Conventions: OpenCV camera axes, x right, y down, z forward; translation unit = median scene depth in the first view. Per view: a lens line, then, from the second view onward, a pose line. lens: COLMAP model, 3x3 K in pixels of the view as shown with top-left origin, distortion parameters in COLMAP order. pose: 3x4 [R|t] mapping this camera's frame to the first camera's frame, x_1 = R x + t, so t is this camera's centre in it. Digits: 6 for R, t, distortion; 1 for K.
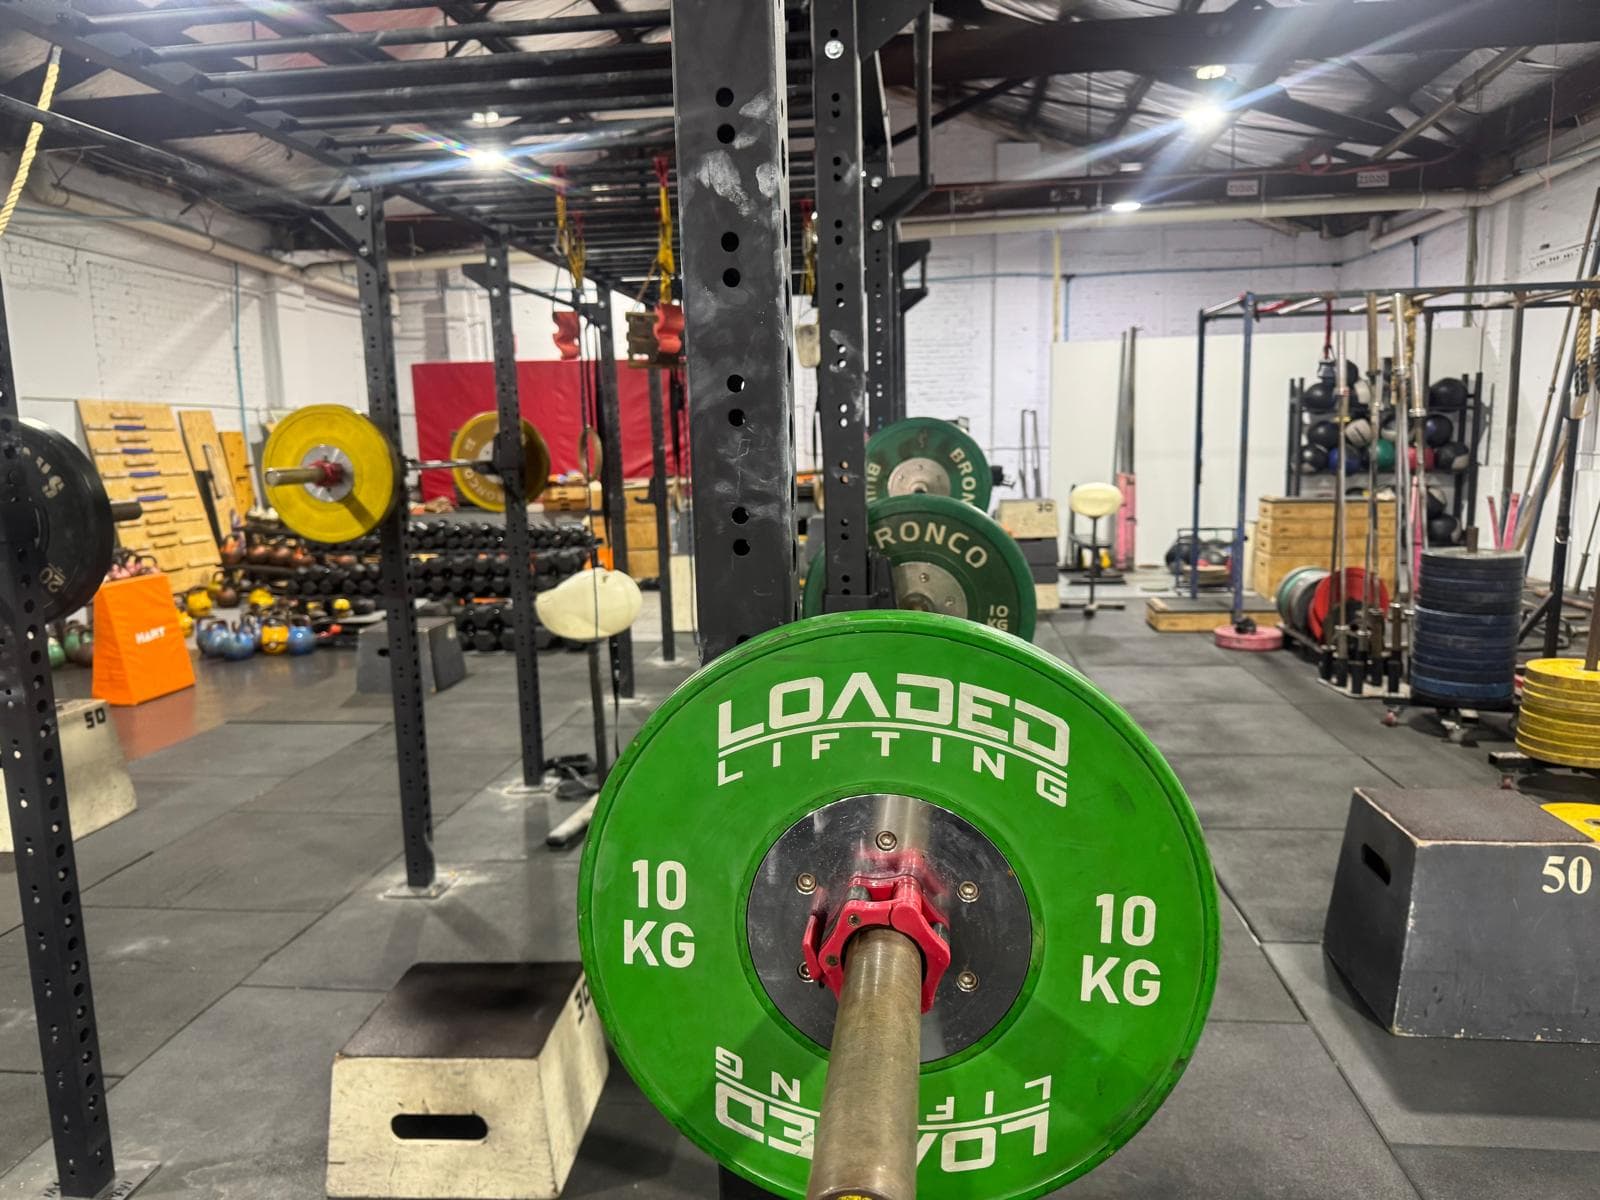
lens RADIAL K [[1135.3, 0, 796.0], [0, 1135.3, 606.2], [0, 0, 1]] dist [0.004077, -0.006695]
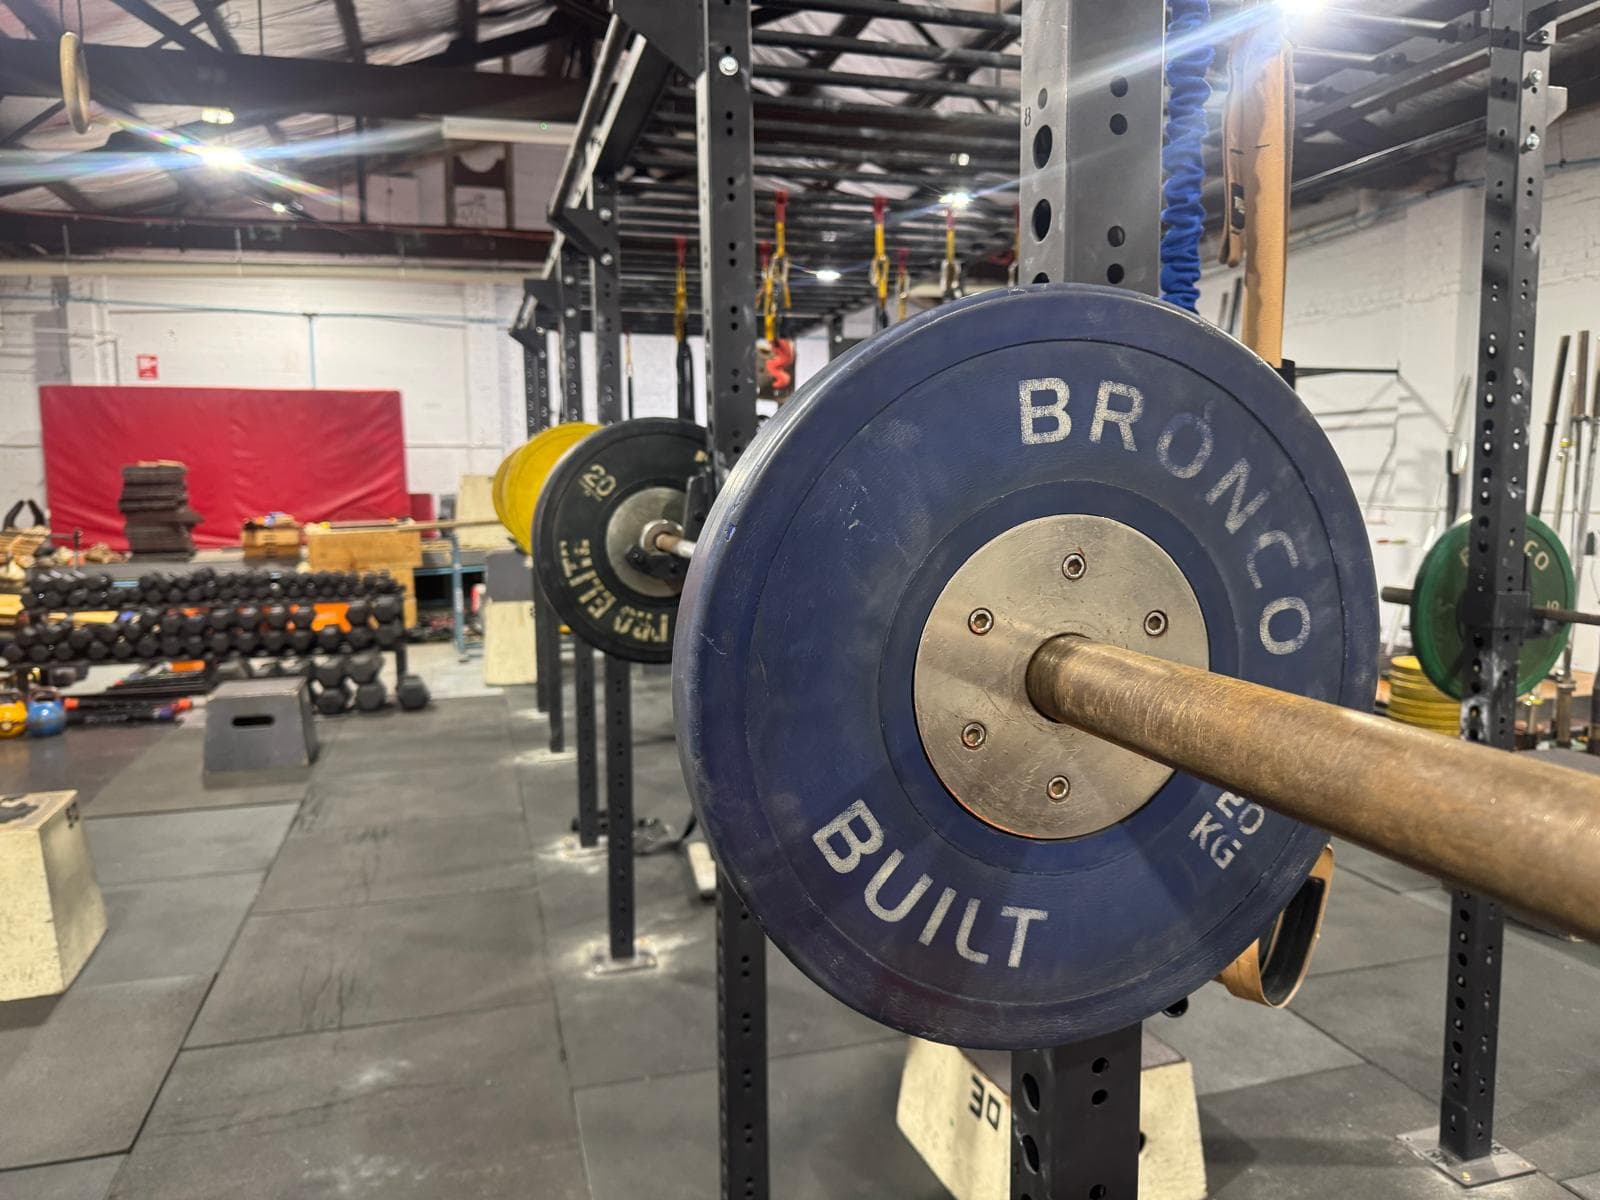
lens RADIAL K [[1144.3, 0, 800.0], [0, 1144.3, 600.0], [0, 0, 1]] dist [0.003121, -0.029097]
pose [[0.920667, -0.023365, 0.389648, -0.209569], [0.043271, 0.998164, -0.042386, 0.003171], [-0.387942, 0.055884, 0.919988, 0.037738]]
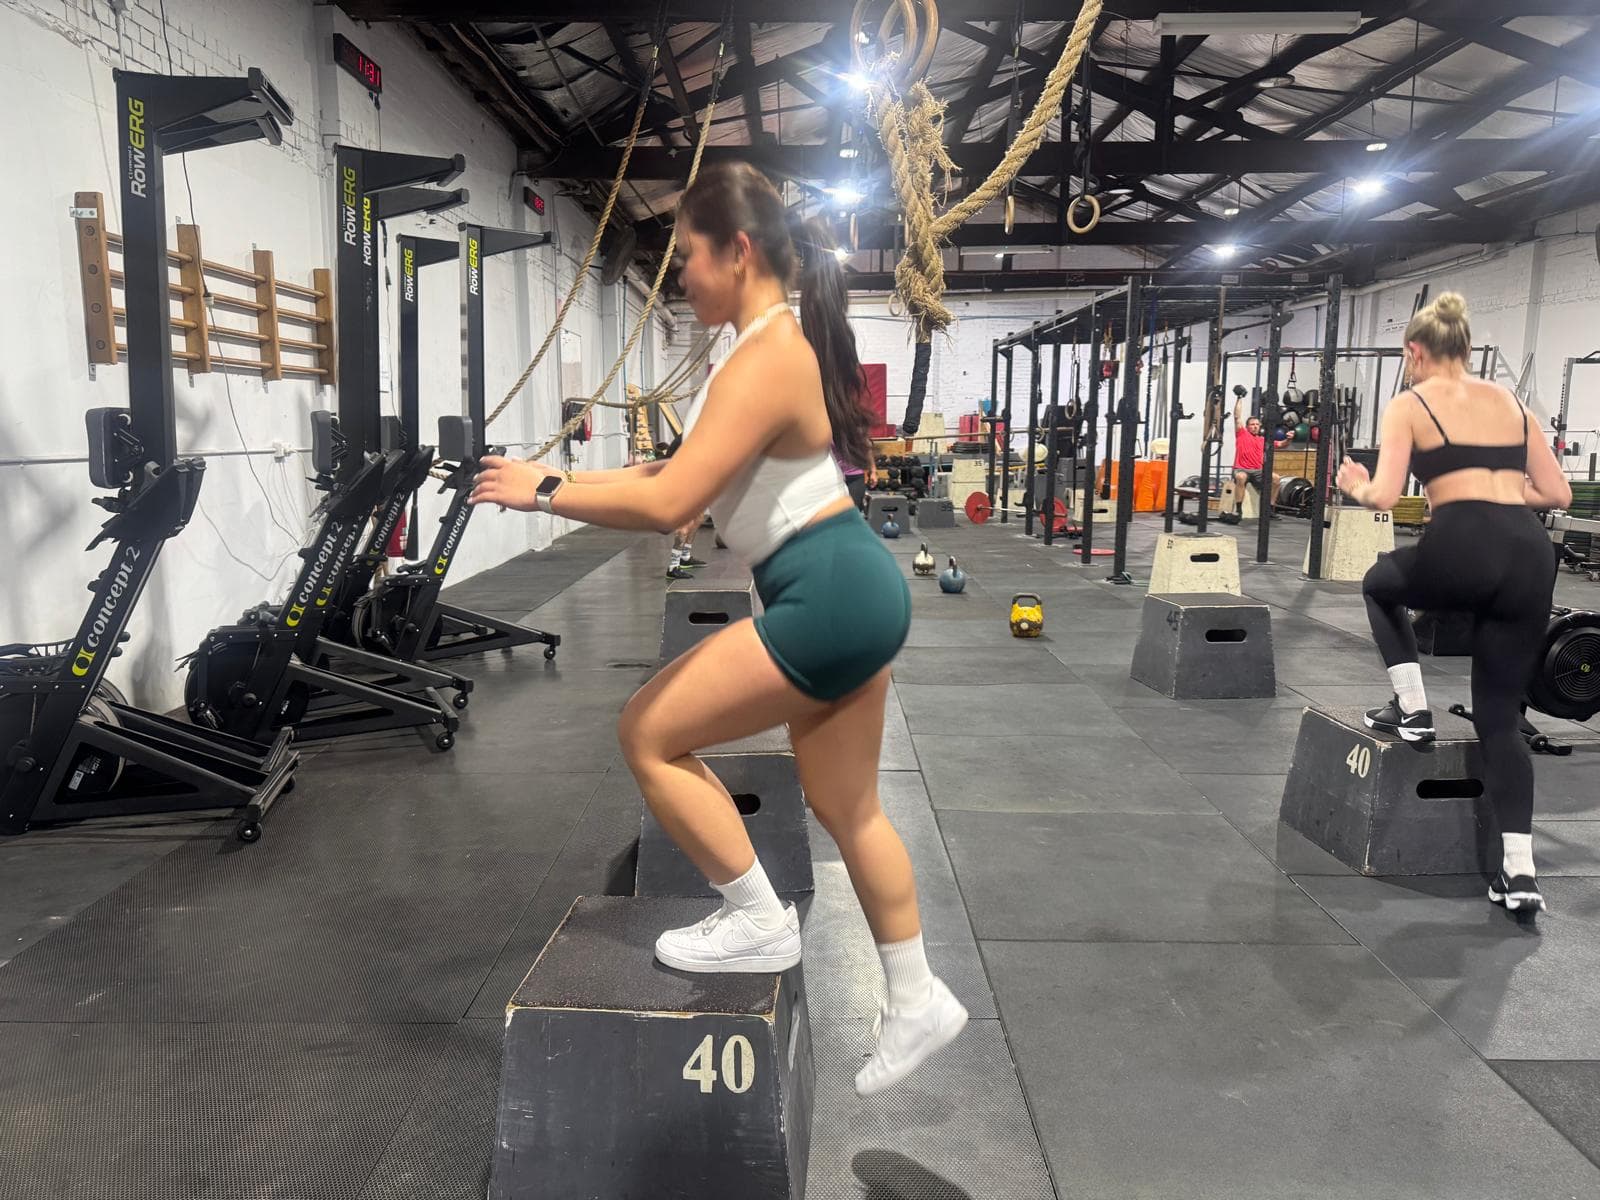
lens RADIAL K [[1135.3, 0, 796.0], [0, 1135.3, 606.2], [0, 0, 1]] dist [0.004077, -0.006695]
pose [[0.993757, 0.003922, 0.111499, -0.531683], [-0.004266, 0.999987, 0.002840, 0.155978], [-0.111487, -0.003298, 0.993760, -0.769914]]
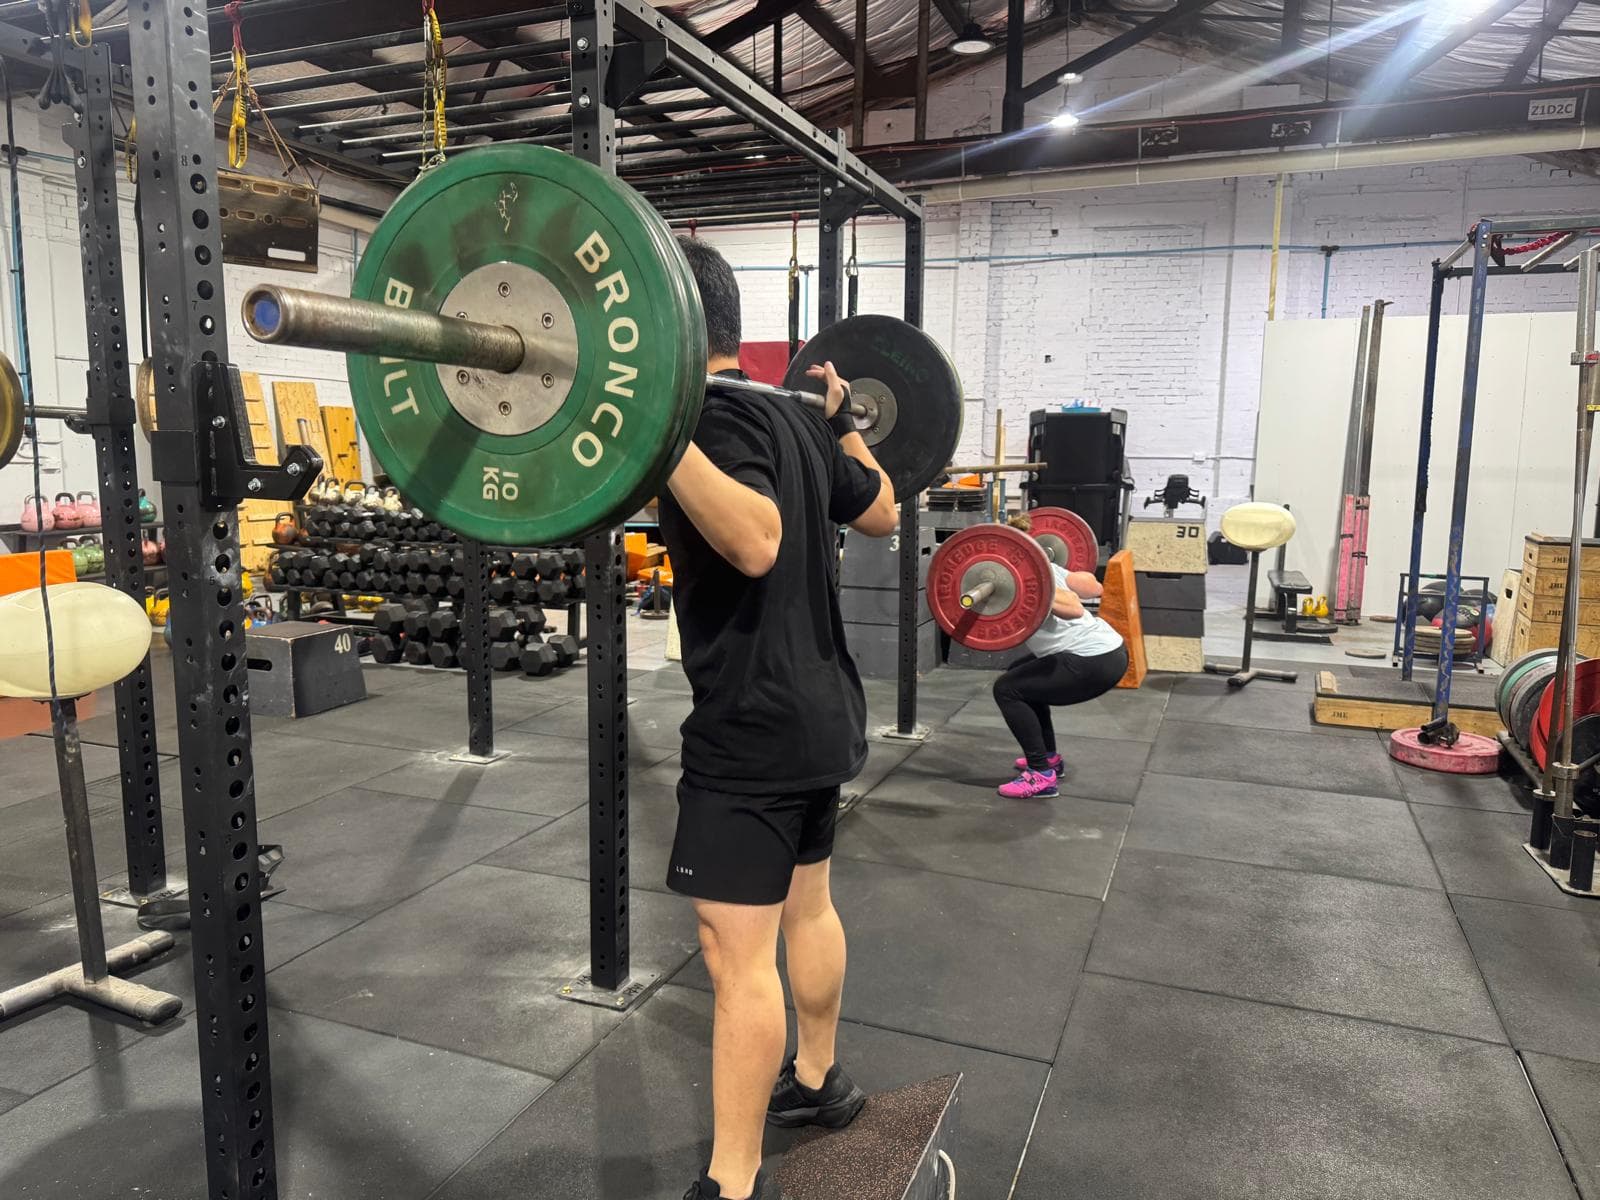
lens RADIAL K [[1129.6, 0, 800.7], [0, 1129.6, 589.8], [0, 0, 1]] dist [0.033815, -0.040073]
pose [[0.964871, 0.068975, -0.253509, 0.151254], [-0.074231, 0.997178, -0.011218, -0.021386], [0.252019, 0.029642, 0.967268, 0.209408]]
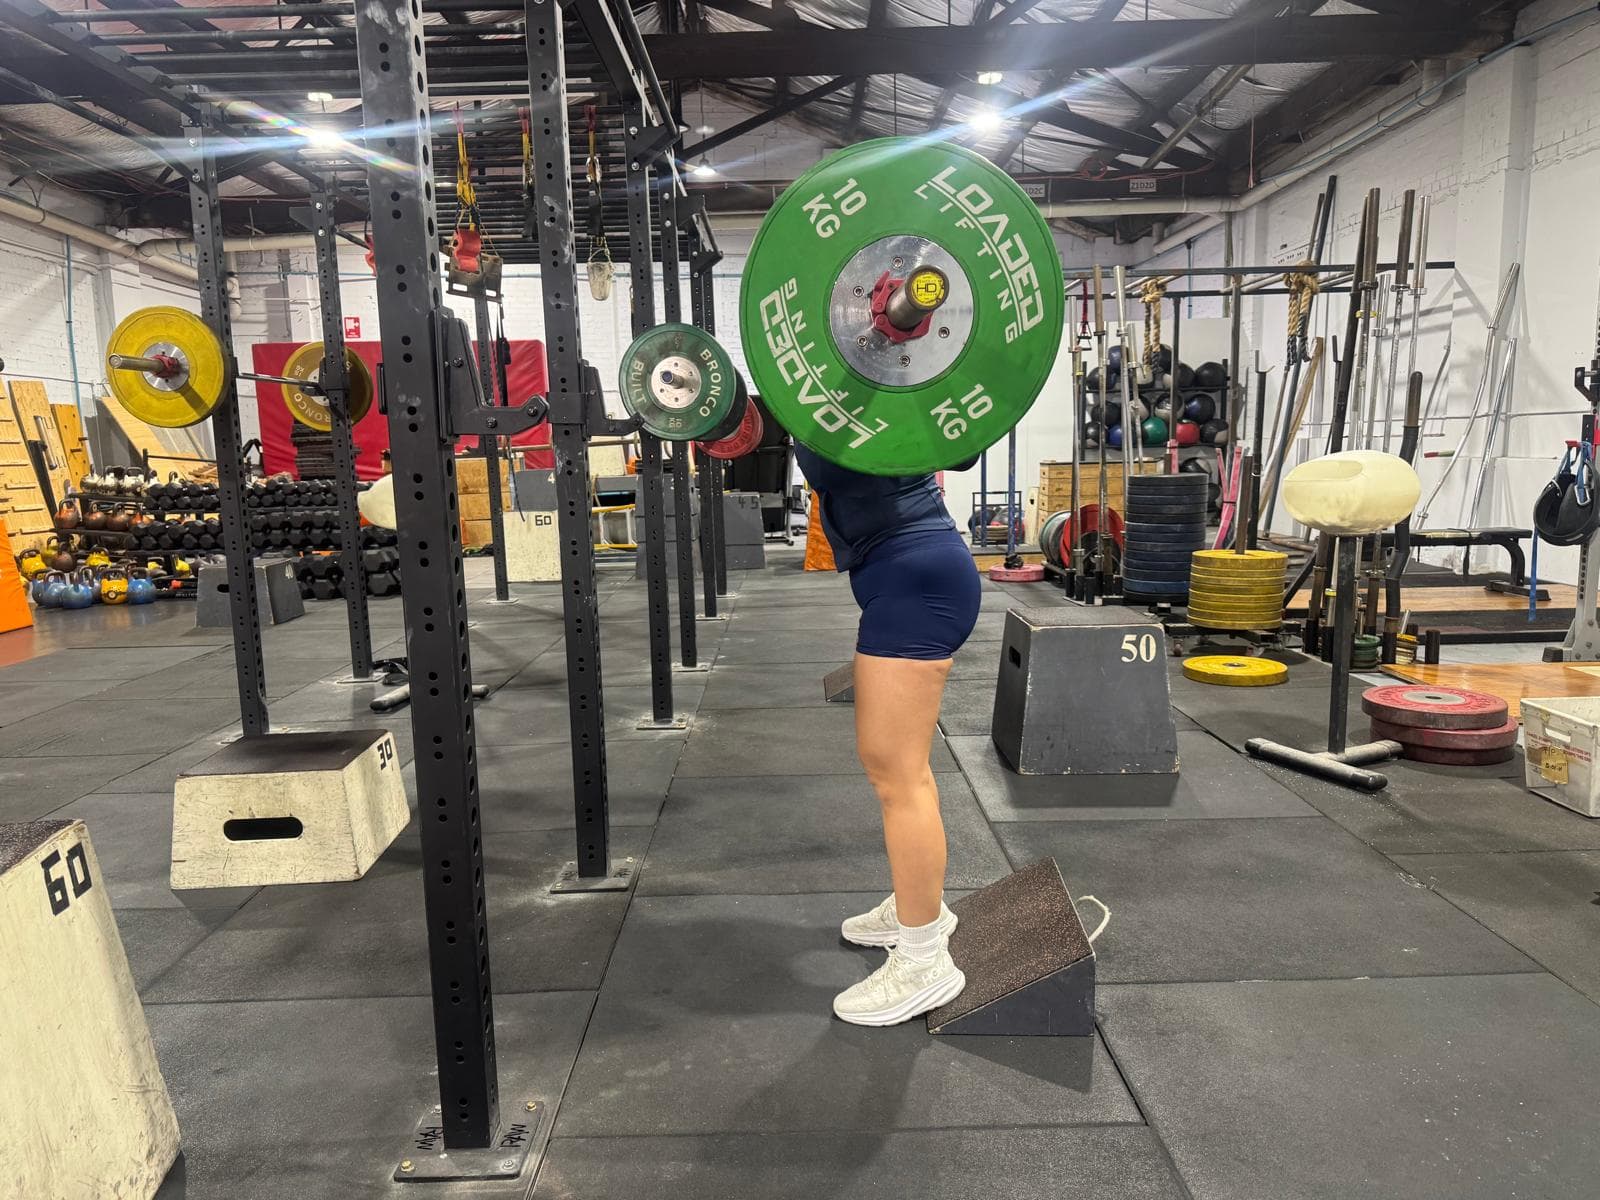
lens RADIAL K [[1121.8, 0, 792.4], [0, 1121.8, 607.0], [0, 0, 1]] dist [0.031209, -0.032201]
pose [[0.993429, -0.014473, 0.113534, 0.031547], [0.015544, 0.999843, -0.008559, 0.051681], [-0.113392, 0.010267, 0.993497, -0.076673]]
